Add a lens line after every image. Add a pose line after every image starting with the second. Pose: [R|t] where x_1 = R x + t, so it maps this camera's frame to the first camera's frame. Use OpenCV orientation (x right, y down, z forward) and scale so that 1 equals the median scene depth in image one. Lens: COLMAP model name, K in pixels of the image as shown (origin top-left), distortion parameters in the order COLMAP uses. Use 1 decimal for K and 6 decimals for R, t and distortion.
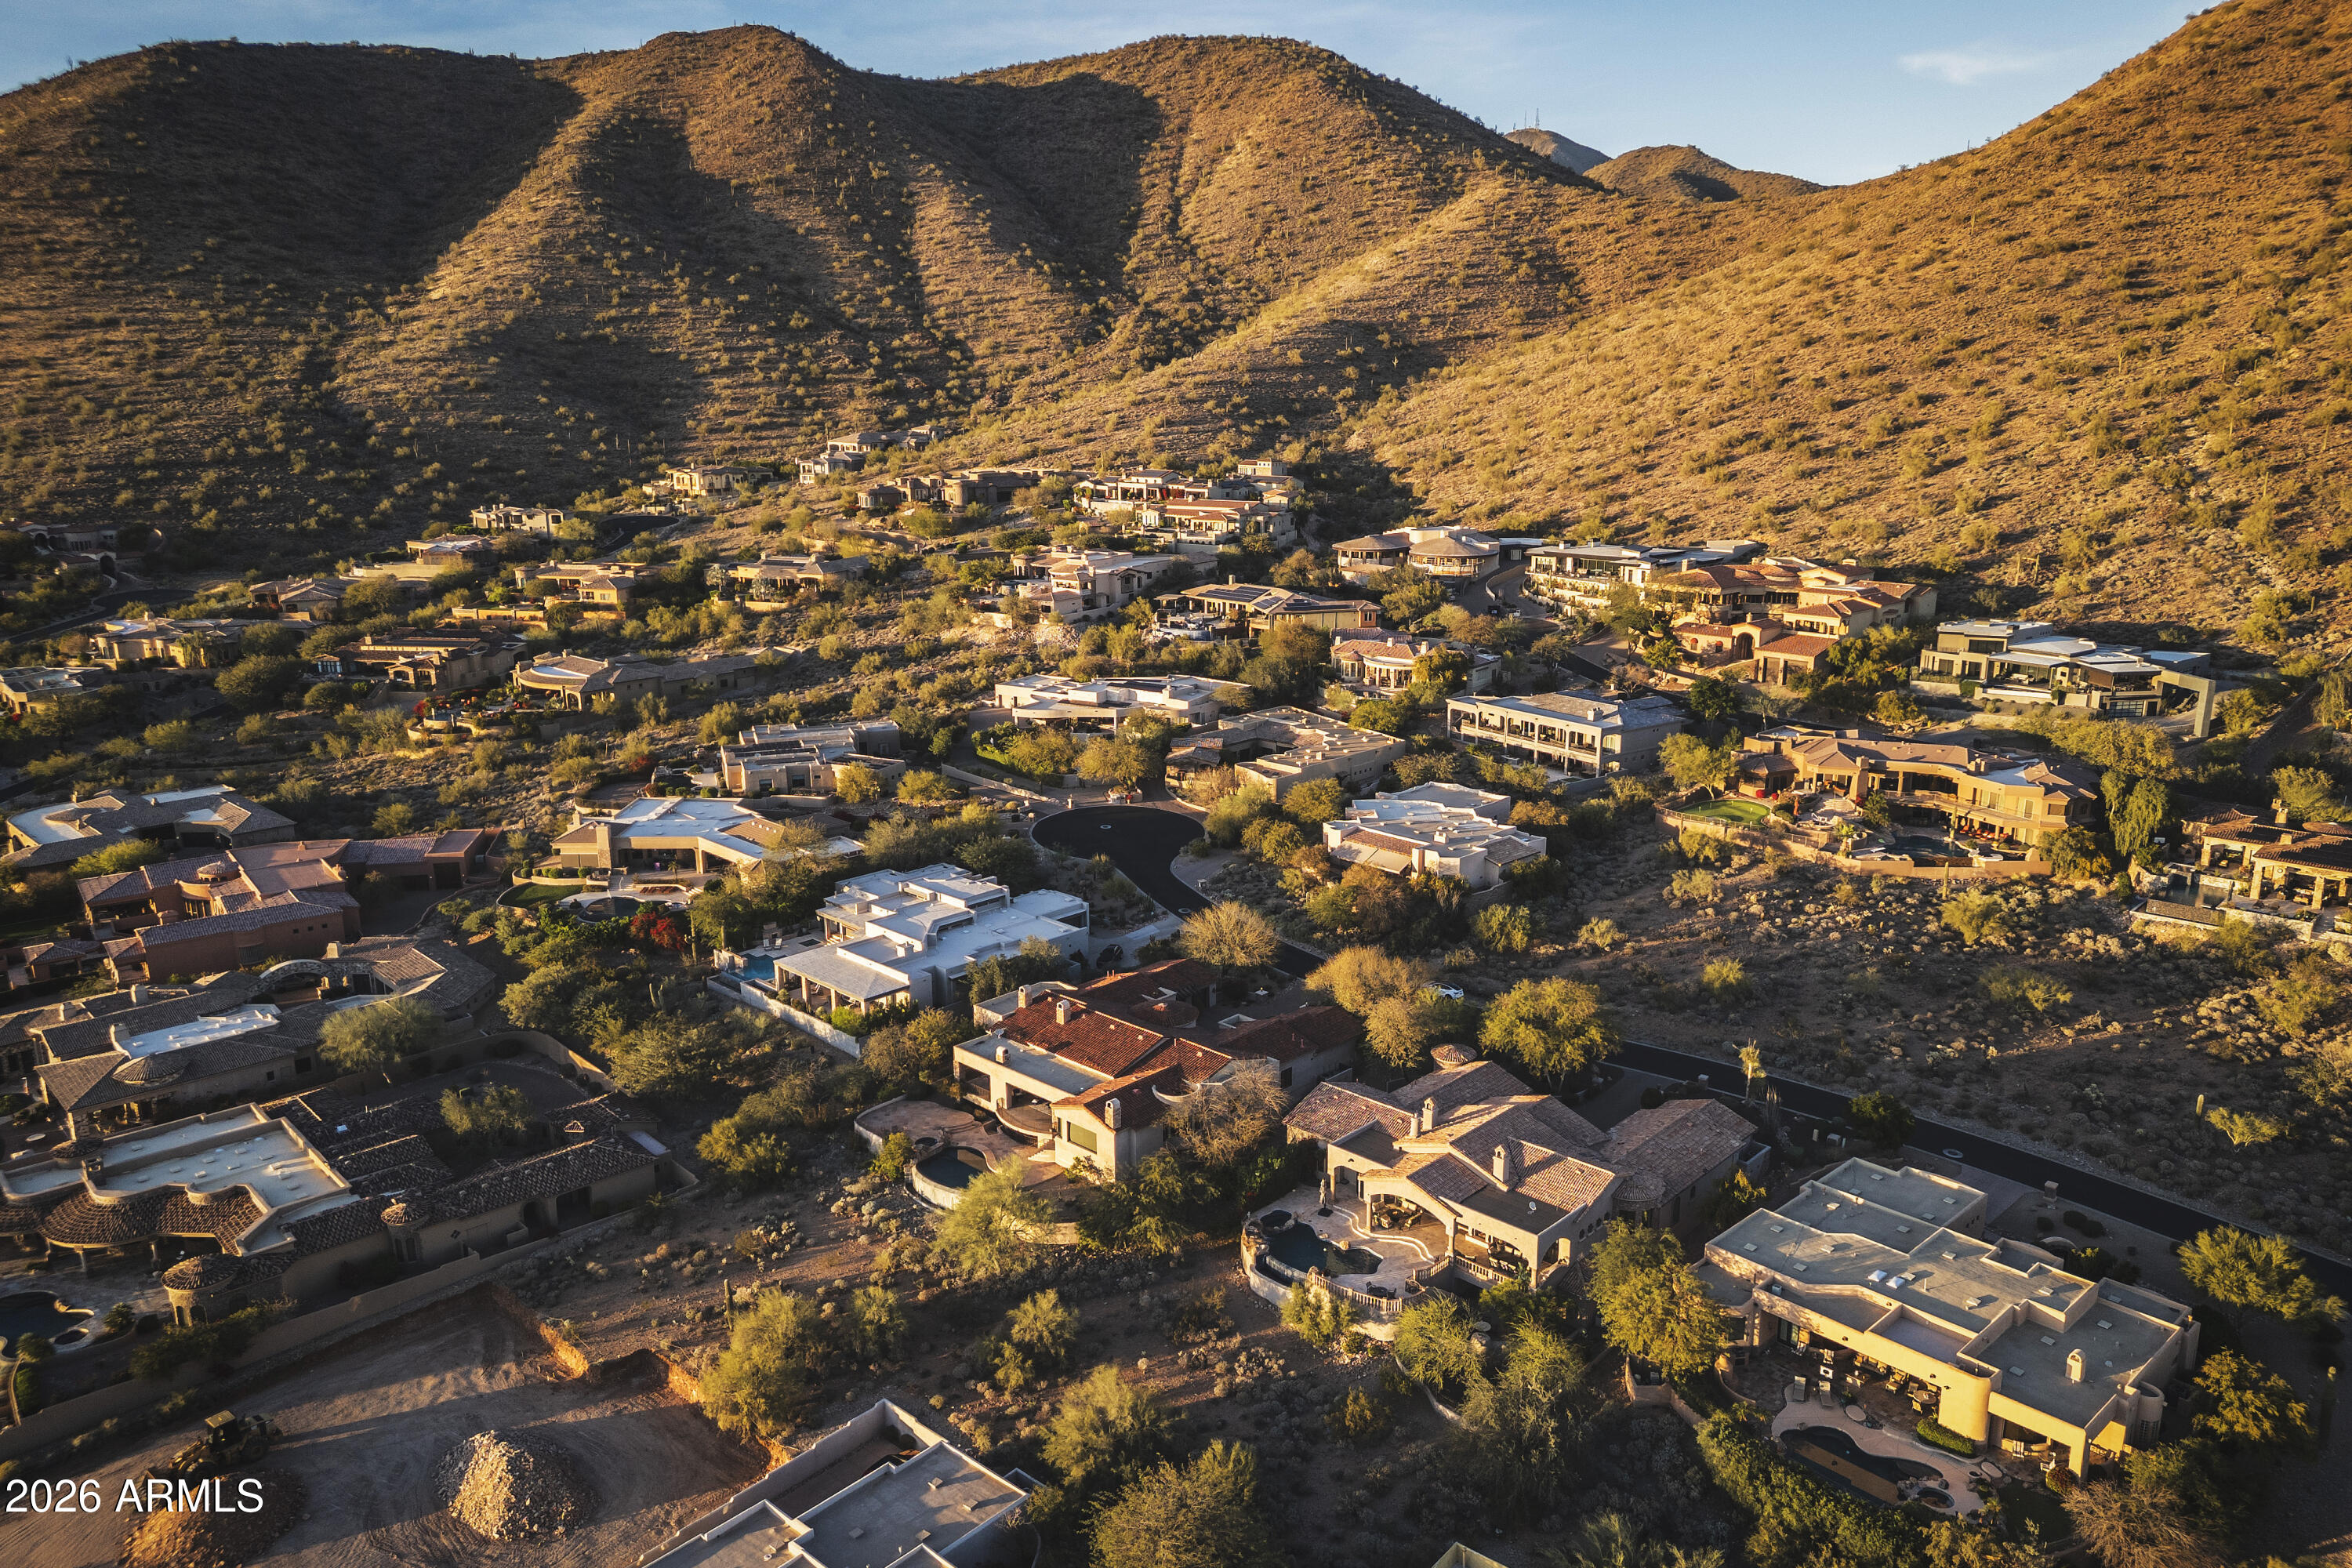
lens RADIAL K [[1657.8, 0, 1188.8], [0, 1657.8, 787.1], [0, 0, 1]] dist [0.074094, -0.064897]
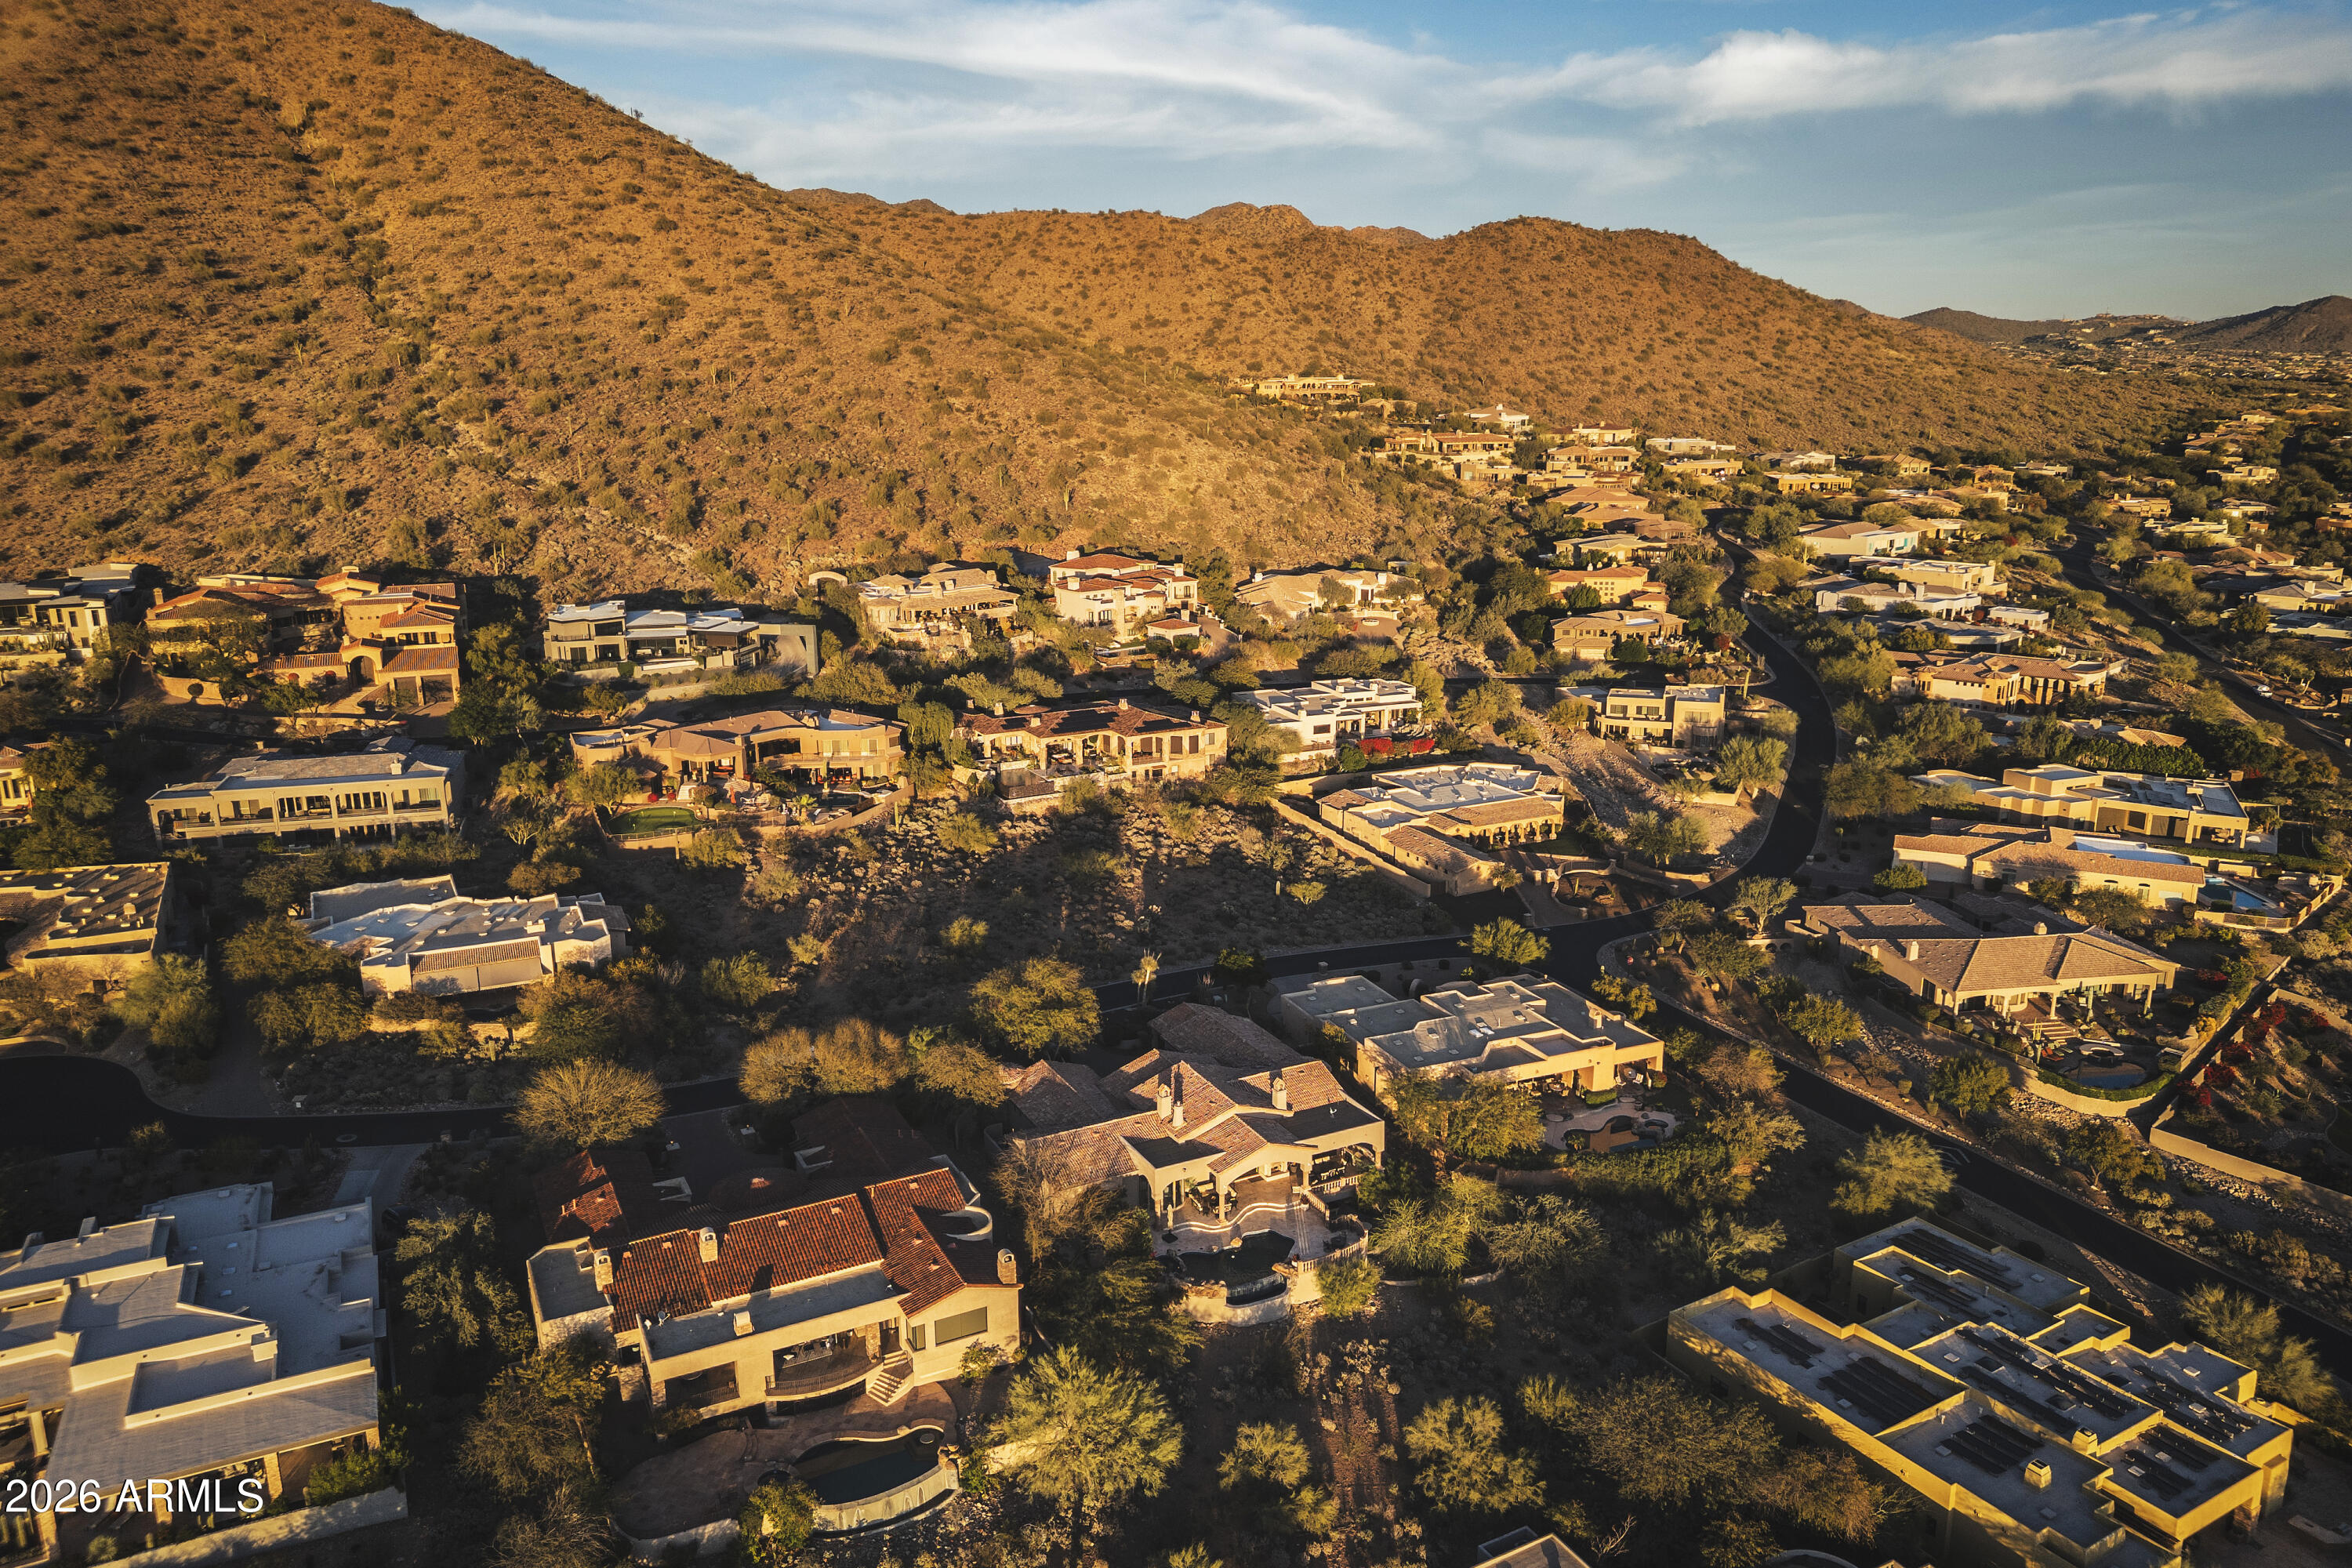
lens RADIAL K [[1657.8, 0, 1188.8], [0, 1657.8, 787.1], [0, 0, 1]] dist [0.074094, -0.064897]
pose [[0.331238, -0.231354, 0.914744, -0.243755], [0.228992, 0.960201, 0.159930, -0.047749], [-0.915338, 0.156494, 0.371033, 0.199929]]
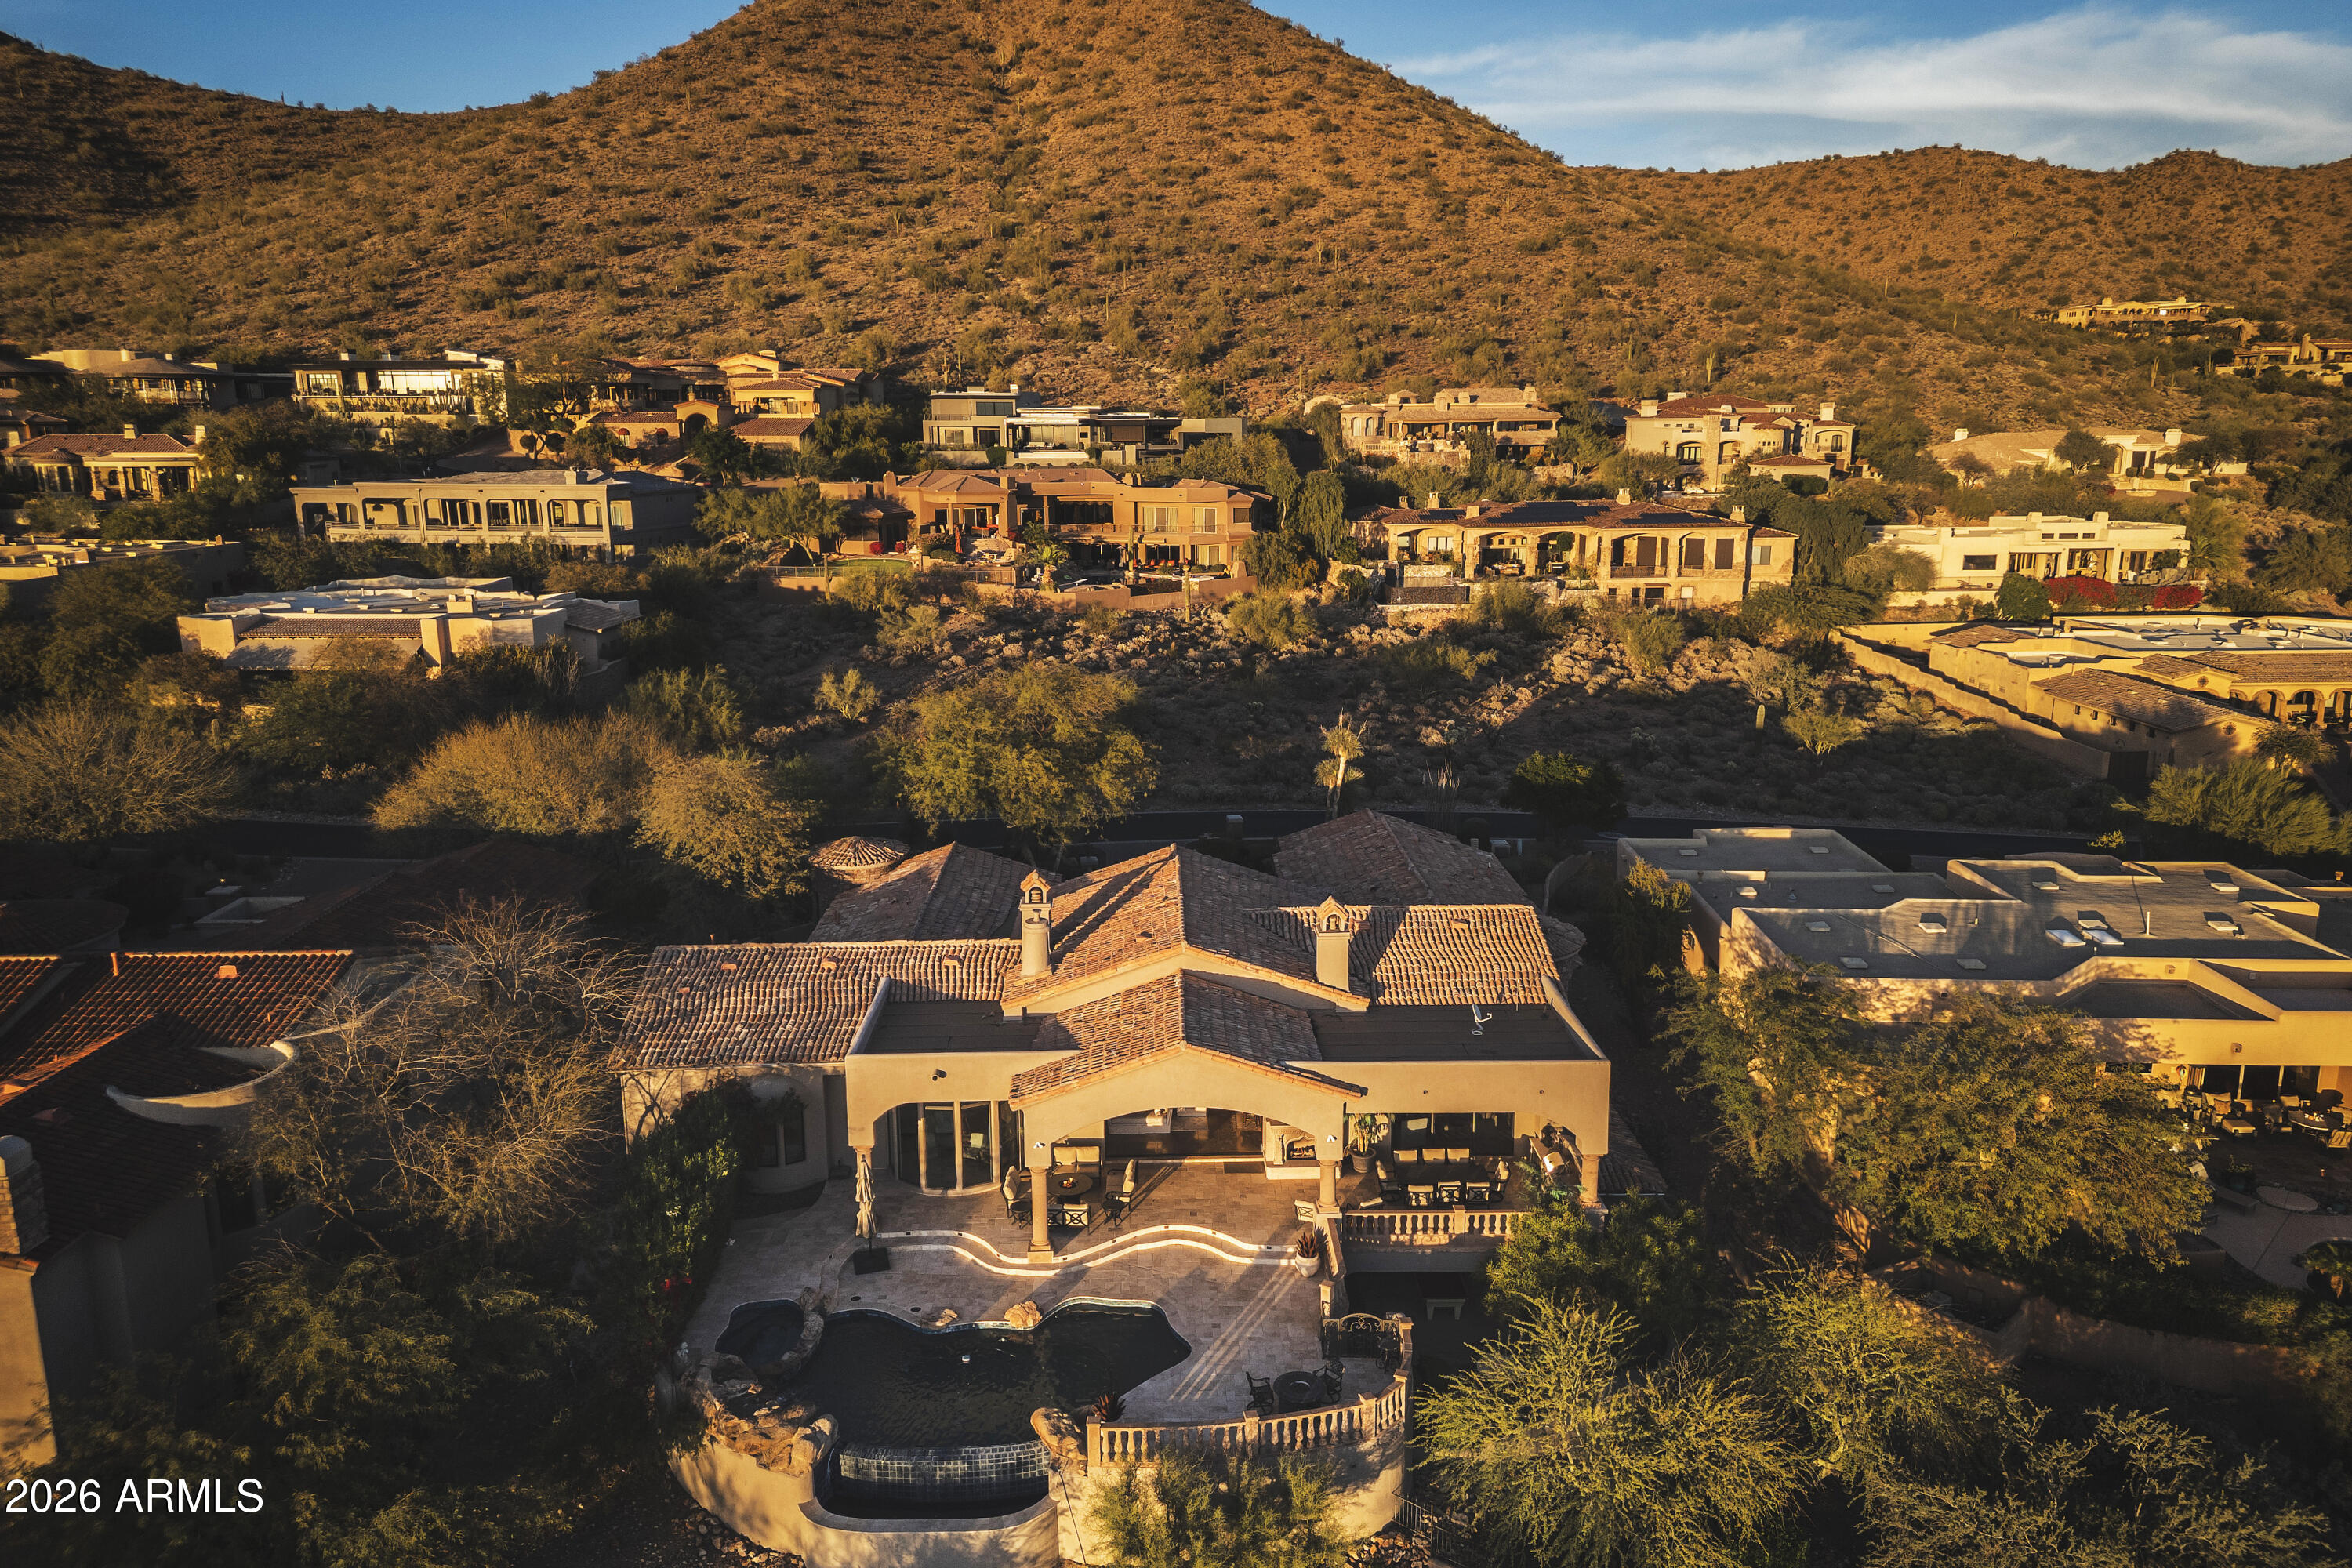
lens RADIAL K [[1657.8, 0, 1188.8], [0, 1657.8, 787.1], [0, 0, 1]] dist [0.074094, -0.064897]
pose [[0.709665, -0.148888, 0.688628, -0.029161], [0.169959, 0.984728, 0.037756, 0.054136], [-0.683732, 0.090245, 0.724131, 0.238000]]
